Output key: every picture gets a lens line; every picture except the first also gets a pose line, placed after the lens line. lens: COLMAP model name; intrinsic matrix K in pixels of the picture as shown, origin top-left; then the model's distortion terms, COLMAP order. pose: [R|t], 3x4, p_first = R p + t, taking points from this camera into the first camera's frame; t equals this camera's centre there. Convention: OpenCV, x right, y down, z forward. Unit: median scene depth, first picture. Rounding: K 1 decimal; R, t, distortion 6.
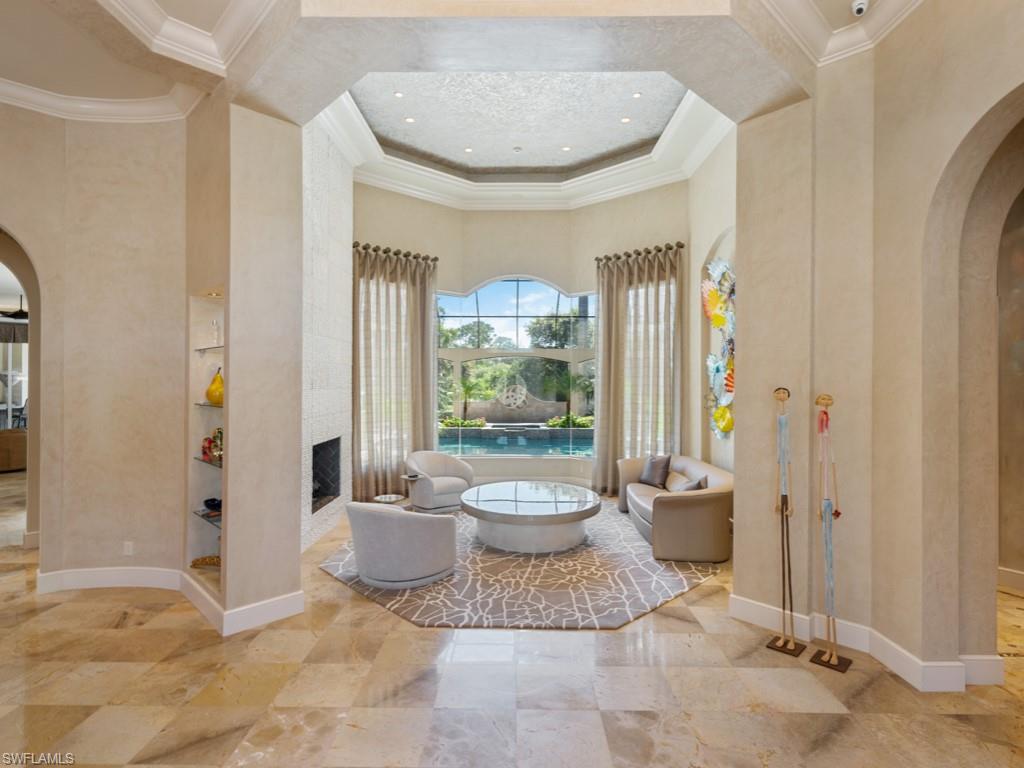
lens RADIAL K [[514.7, 0, 512.0], [0, 514.7, 389.0], [0, 0, 1]] dist [0.002159, 0.000195]
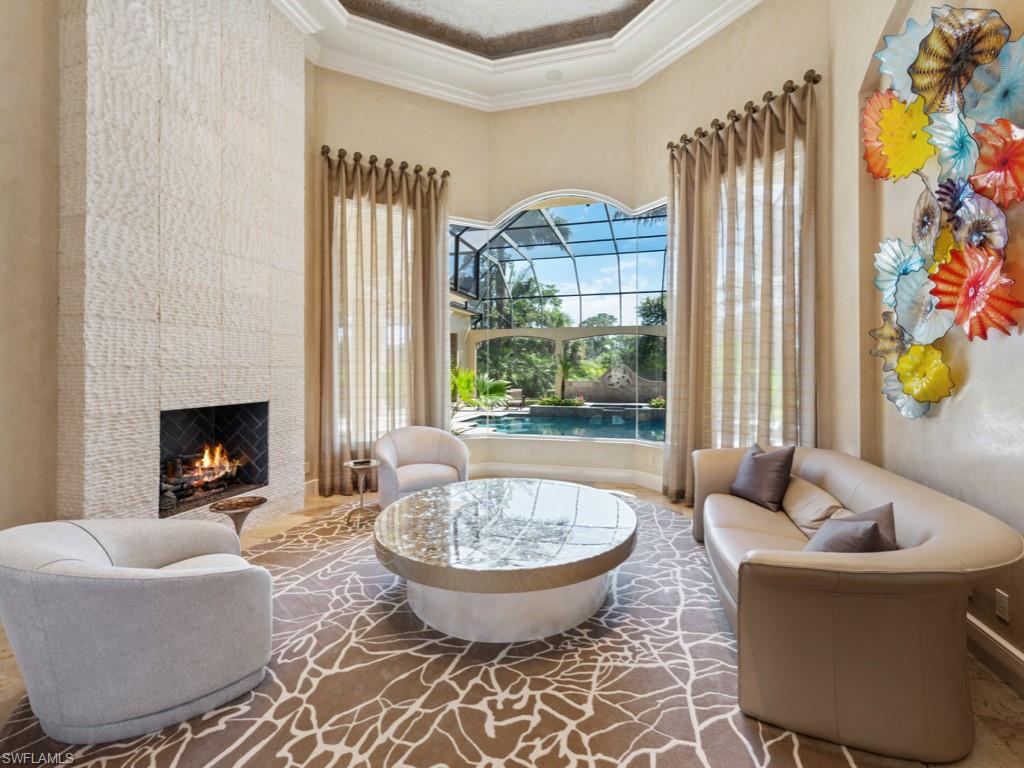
lens RADIAL K [[455.5, 0, 513.6], [0, 455.5, 373.6], [0, 0, 1]] dist [0.001215, -0.000635]
pose [[0.965562, -0.001524, -0.260167, 0.150163], [0.000632, 0.999994, -0.003510, 0.053918], [0.260171, 0.003225, 0.965557, 0.466315]]
